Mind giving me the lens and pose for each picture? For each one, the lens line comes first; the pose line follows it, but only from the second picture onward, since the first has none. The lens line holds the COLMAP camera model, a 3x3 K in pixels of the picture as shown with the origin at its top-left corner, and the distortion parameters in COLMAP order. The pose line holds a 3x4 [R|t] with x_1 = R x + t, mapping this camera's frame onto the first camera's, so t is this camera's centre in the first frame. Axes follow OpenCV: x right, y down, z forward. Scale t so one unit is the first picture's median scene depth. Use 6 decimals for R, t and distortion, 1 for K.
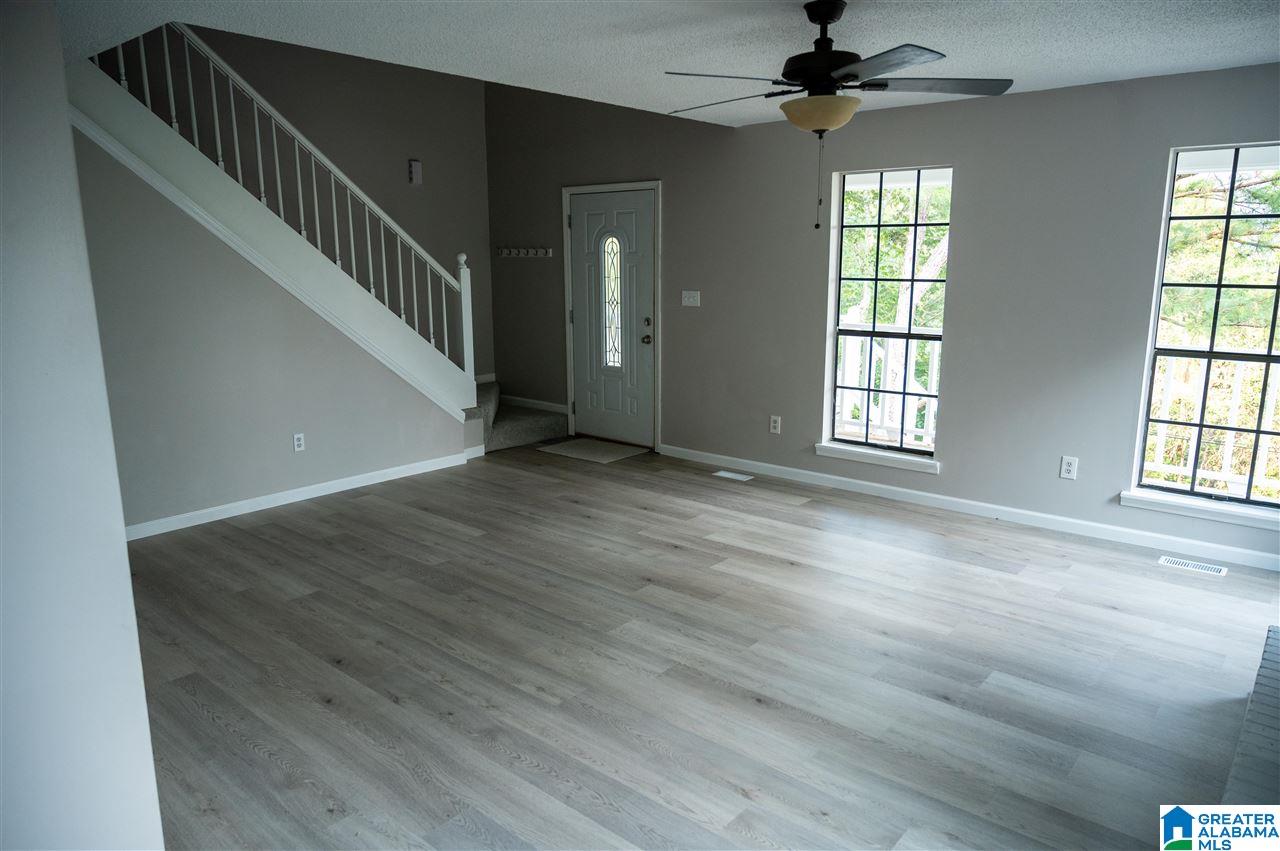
lens RADIAL K [[838.7, 0, 626.8], [0, 838.7, 423.6], [0, 0, 1]] dist [-0.005628, -0.000820]
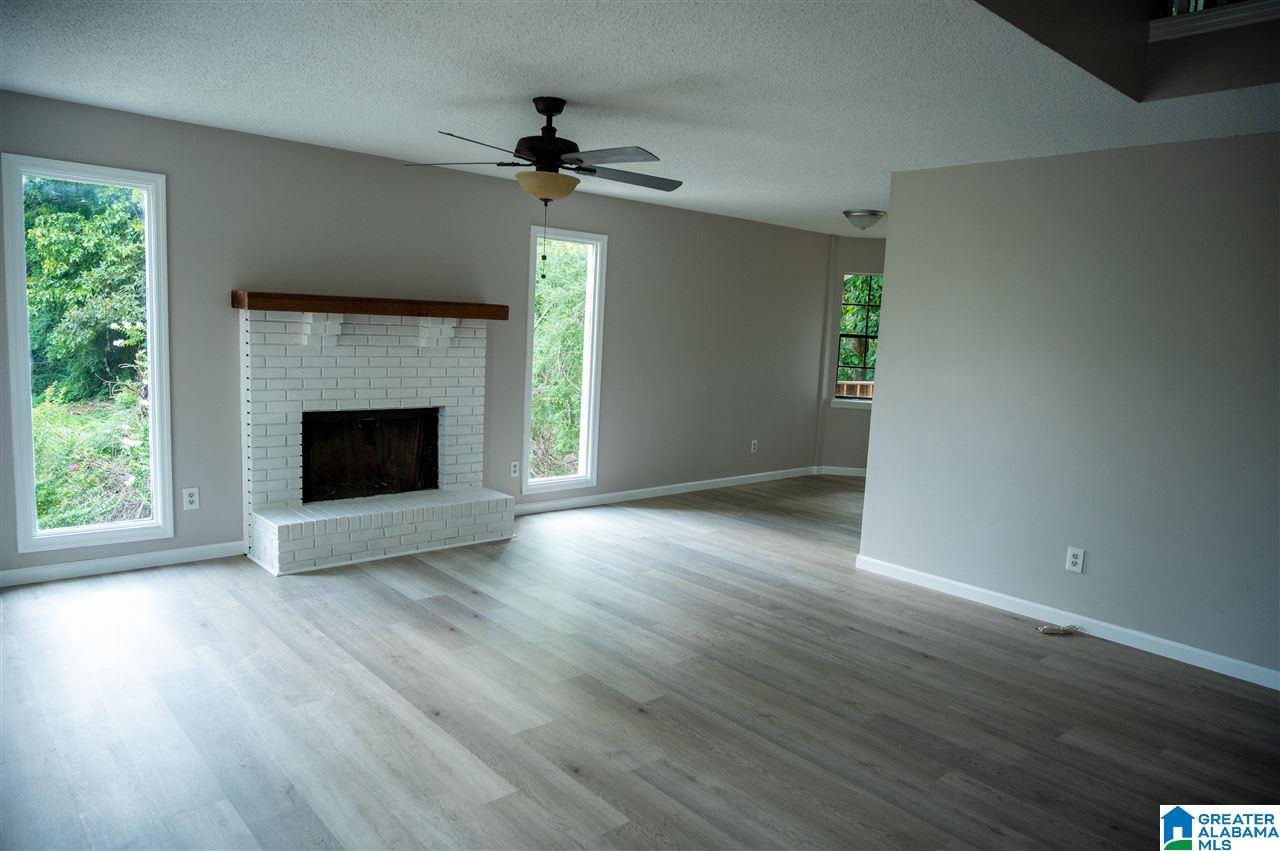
lens RADIAL K [[838.7, 0, 626.8], [0, 838.7, 423.6], [0, 0, 1]] dist [-0.005628, -0.000820]
pose [[-0.989606, -0.061145, 0.130156, -0.054788], [-0.017233, 0.949003, 0.314797, -0.376315], [-0.142766, 0.309282, -0.940193, 1.967476]]
